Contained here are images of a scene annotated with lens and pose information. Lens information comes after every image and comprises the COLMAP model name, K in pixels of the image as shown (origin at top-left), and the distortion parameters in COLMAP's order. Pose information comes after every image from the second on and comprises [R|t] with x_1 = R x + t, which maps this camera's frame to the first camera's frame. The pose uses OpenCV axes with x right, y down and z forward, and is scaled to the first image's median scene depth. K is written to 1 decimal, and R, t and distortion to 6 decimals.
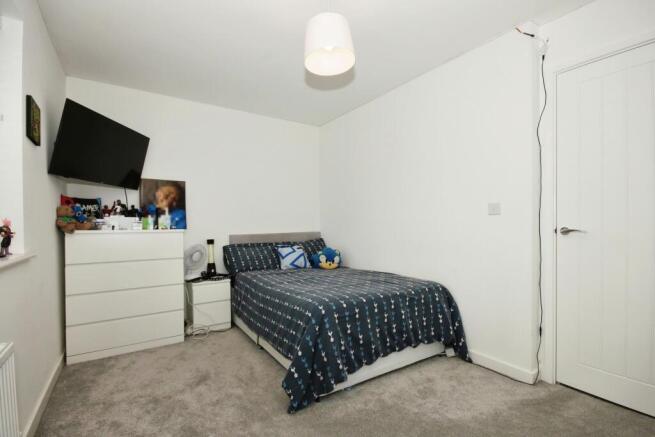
lens RADIAL K [[305.3, 0, 327.9], [0, 305.3, 223.1], [0, 0, 1]] dist [-0.000379, -0.000608]
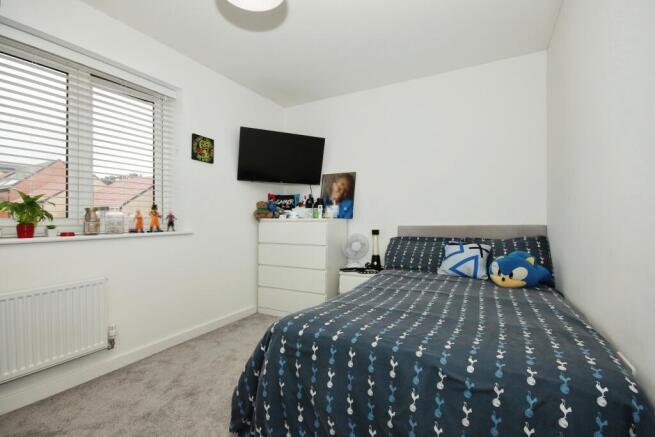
lens RADIAL K [[305.3, 0, 328.6], [0, 305.3, 217.0], [0, 0, 1]] dist [-0.000379, -0.000608]
pose [[0.463104, -0.000565, -0.886304, 0.406781], [0.005873, 0.999980, 0.002431, 0.011289], [0.886284, -0.006331, 0.463098, 0.458080]]
